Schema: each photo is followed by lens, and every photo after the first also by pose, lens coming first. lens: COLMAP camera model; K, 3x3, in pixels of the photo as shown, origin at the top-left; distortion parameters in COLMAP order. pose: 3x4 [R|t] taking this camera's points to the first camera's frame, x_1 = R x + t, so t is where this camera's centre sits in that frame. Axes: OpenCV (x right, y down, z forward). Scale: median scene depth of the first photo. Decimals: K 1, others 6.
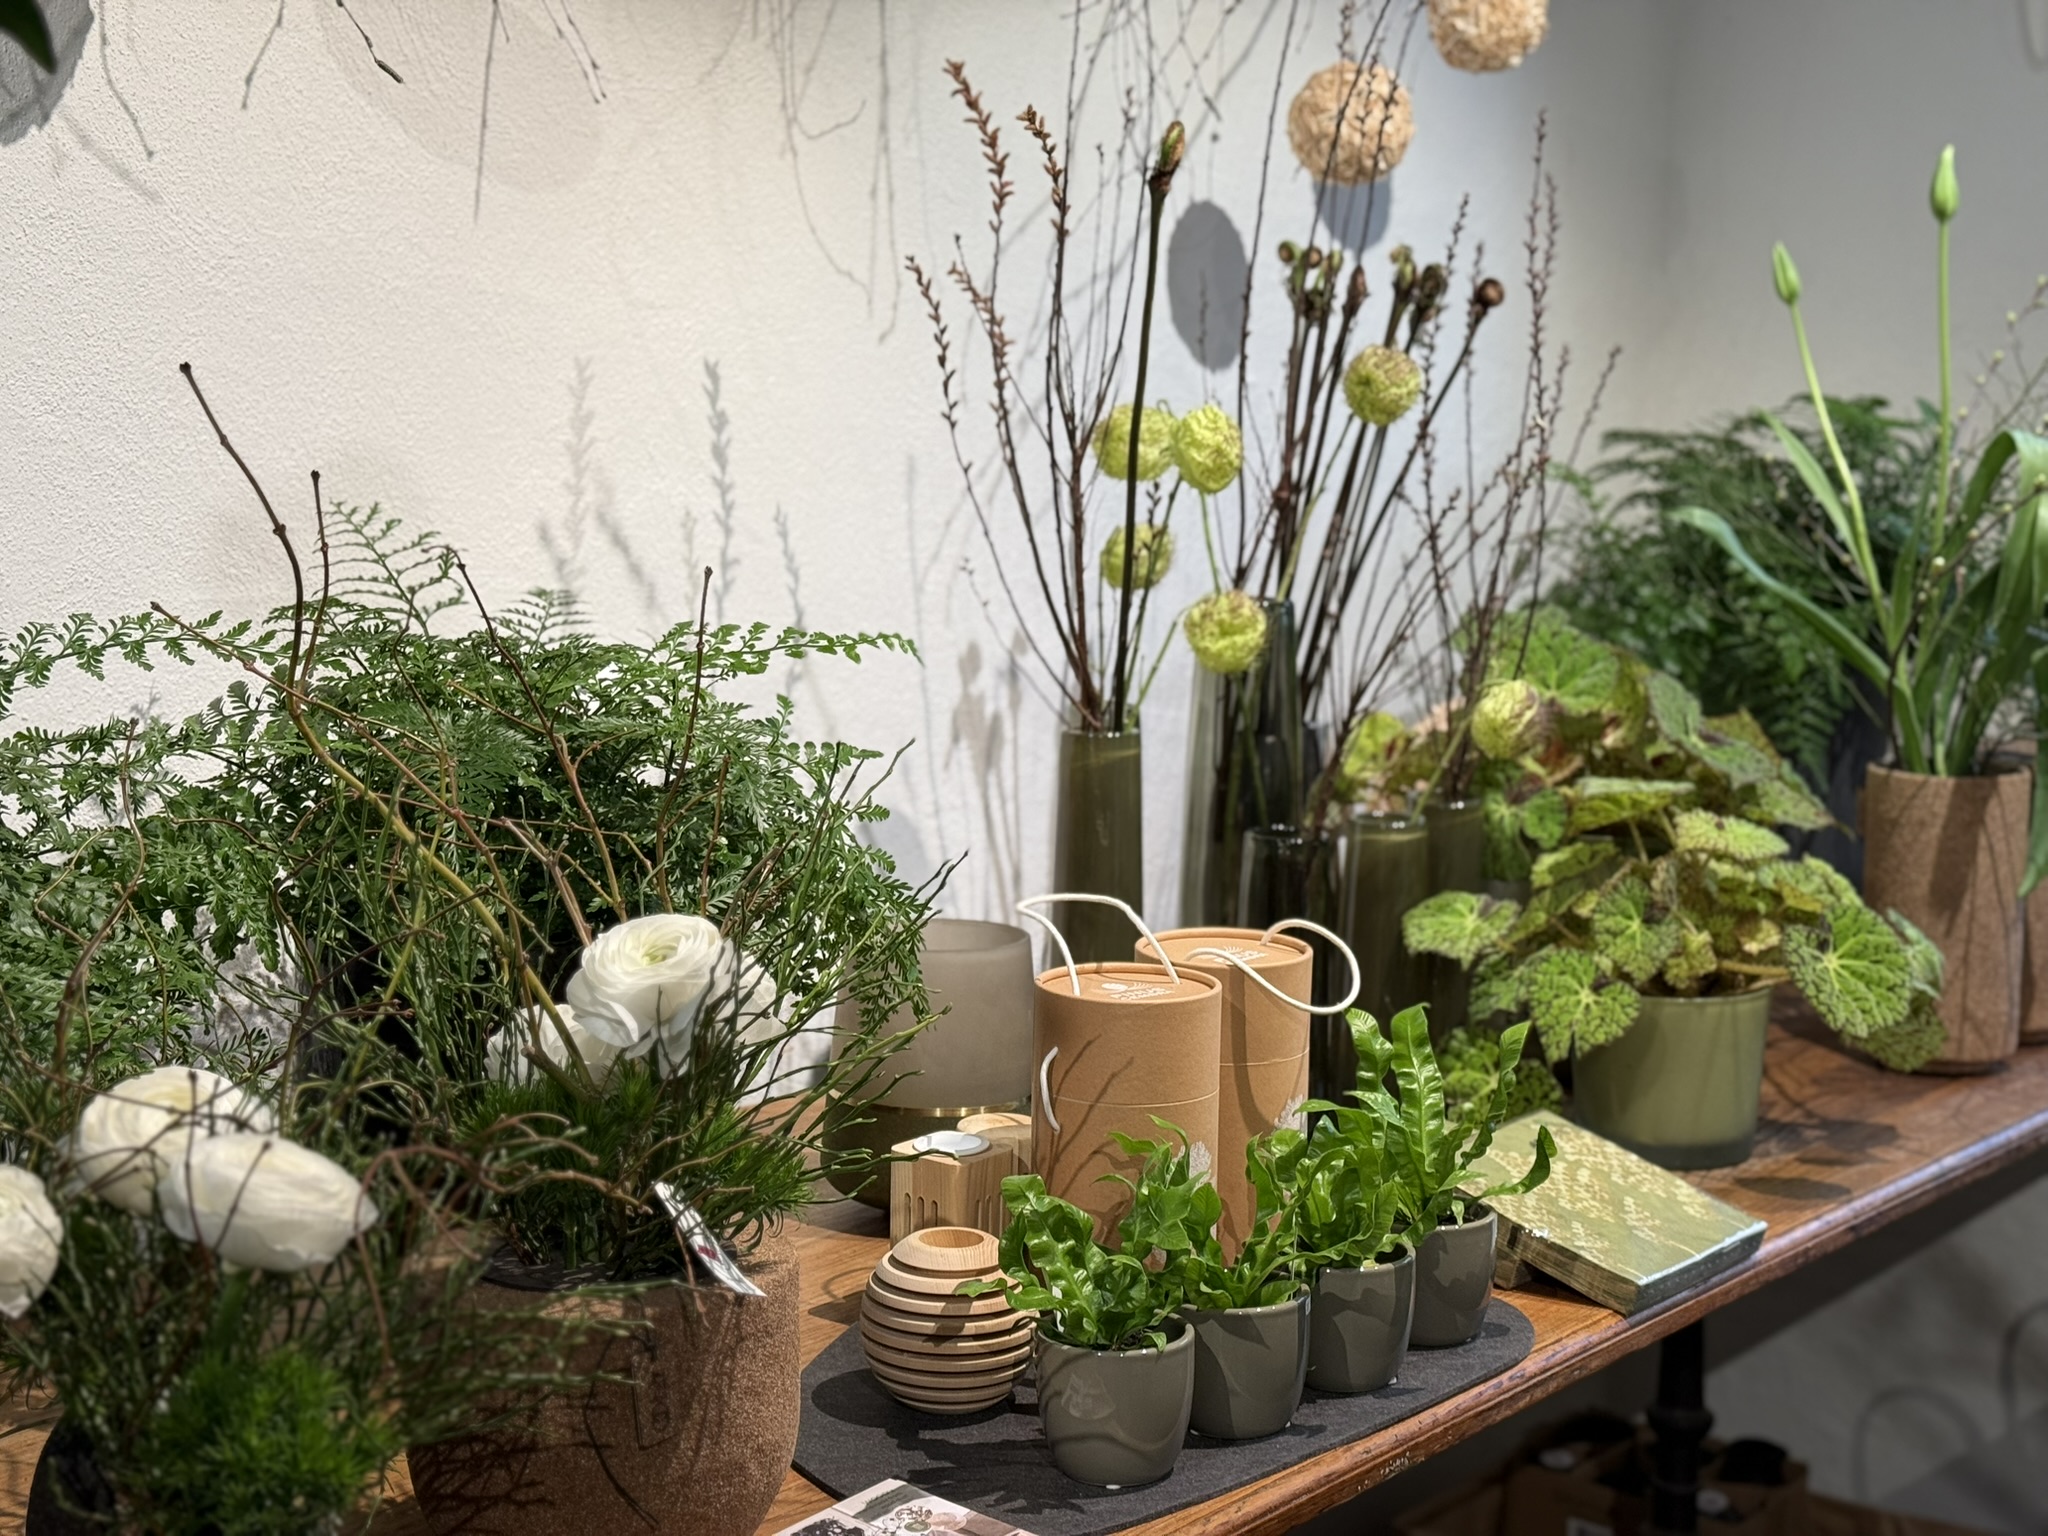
lens RADIAL K [[2977.9, 0, 1024.0], [0, 2977.9, 768.0], [0, 0, 1]] dist [0.203386, -0.557744]
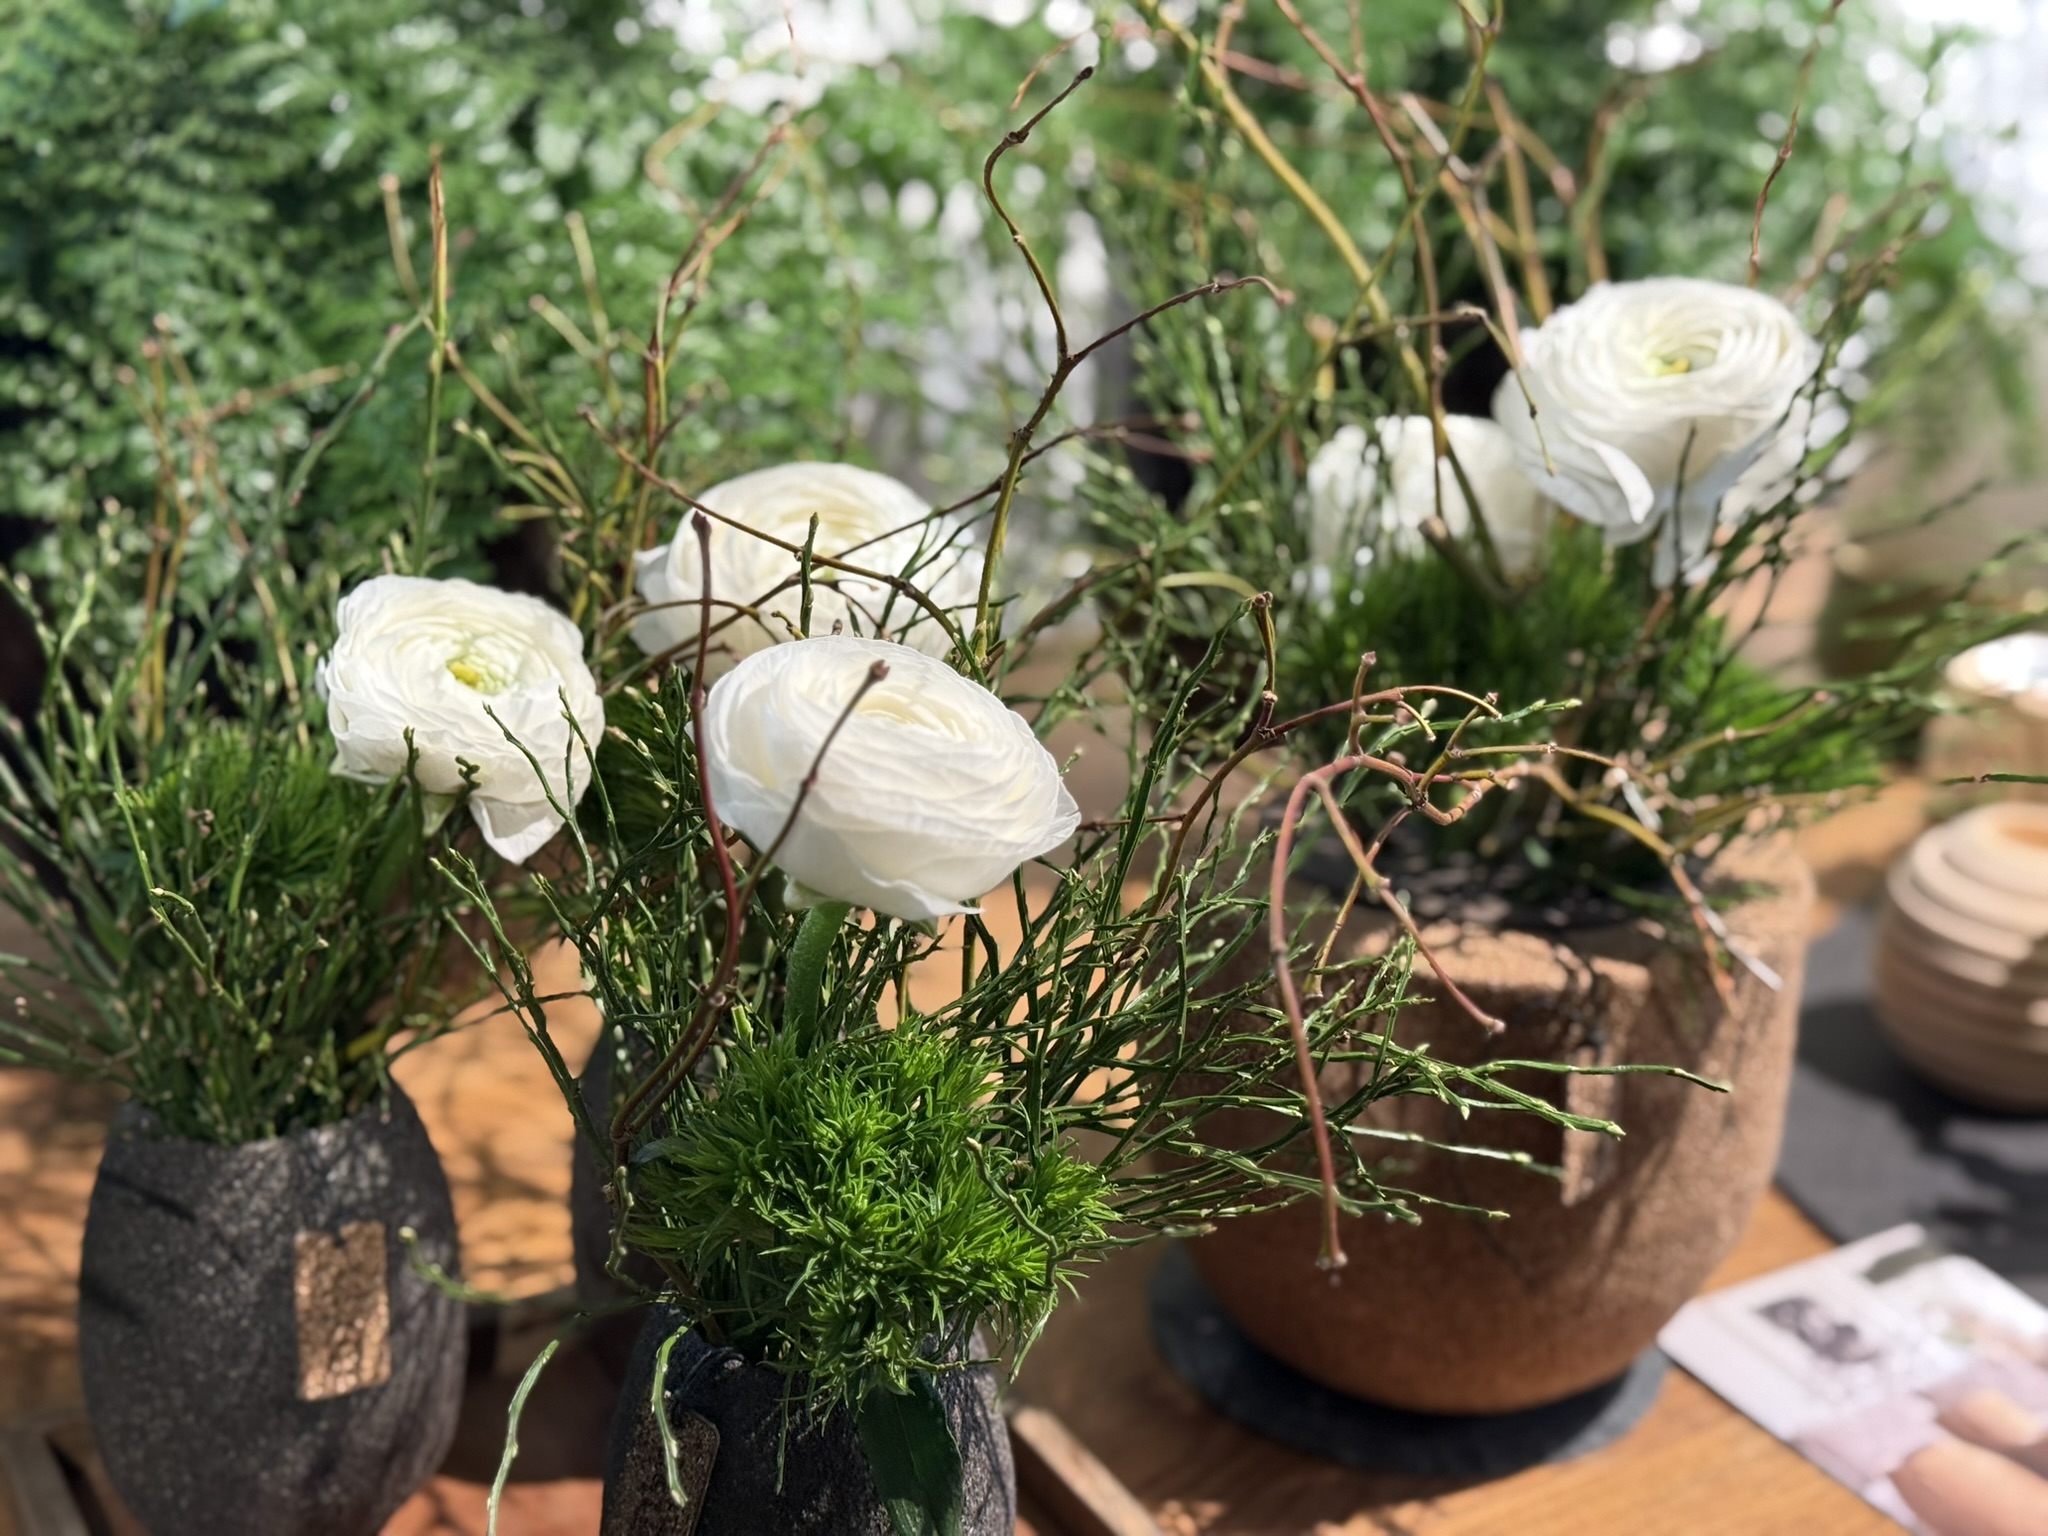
lens RADIAL K [[2977.9, 0, 1024.0], [0, 2977.9, 768.0], [0, 0, 1]] dist [0.203386, -0.557744]
pose [[0.953764, 0.148990, -0.261029, -0.083734], [-0.090299, 0.970409, 0.223949, 0.023787], [0.286671, -0.190024, 0.938995, 0.443547]]
